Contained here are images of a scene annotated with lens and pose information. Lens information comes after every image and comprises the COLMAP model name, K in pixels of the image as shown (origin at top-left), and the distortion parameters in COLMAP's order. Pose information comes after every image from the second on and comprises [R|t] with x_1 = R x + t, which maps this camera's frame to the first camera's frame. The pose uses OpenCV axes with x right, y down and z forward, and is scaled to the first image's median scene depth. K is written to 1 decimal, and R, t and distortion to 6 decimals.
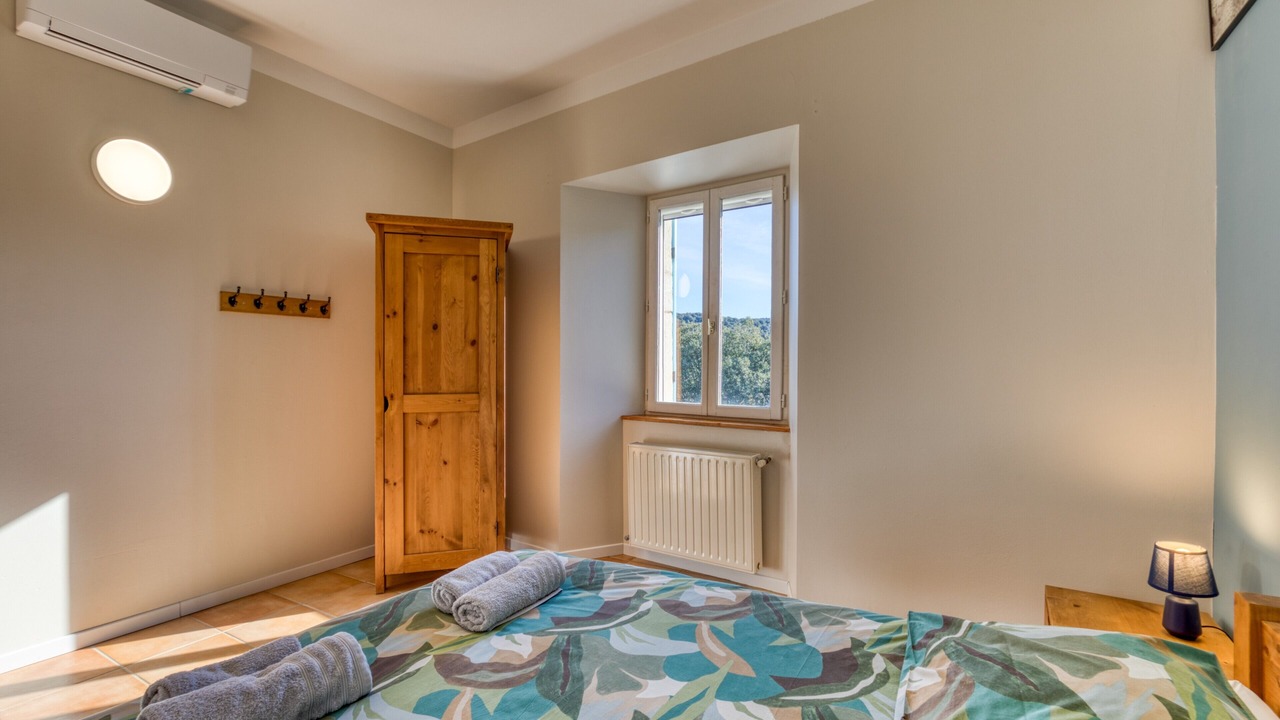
lens RADIAL K [[590.7, 0, 646.4], [0, 590.7, 362.5], [0, 0, 1]] dist [-0.021728, 0.008798]
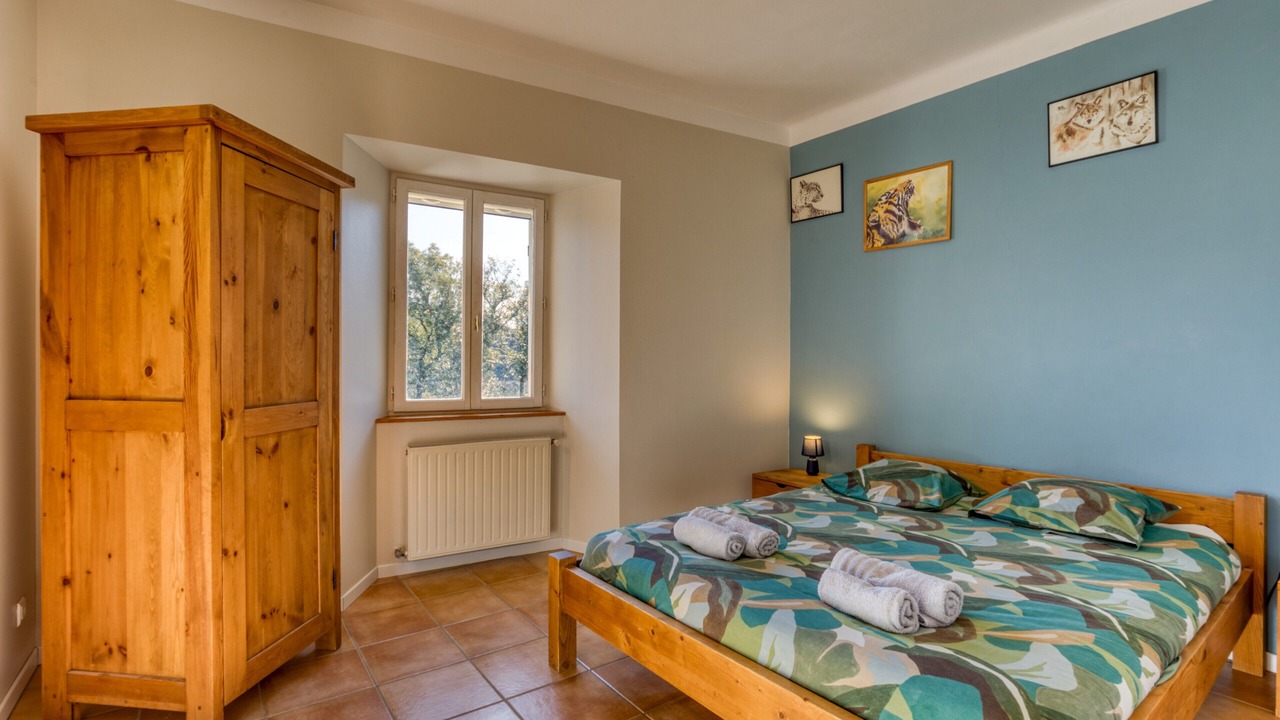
lens RADIAL K [[590.7, 0, 646.4], [0, 590.7, 362.5], [0, 0, 1]] dist [-0.021728, 0.008798]
pose [[0.398452, -0.007988, 0.917154, -0.799045], [-0.001639, 0.999954, 0.009421, -0.002066], [-0.917188, -0.005257, 0.398421, 0.347830]]
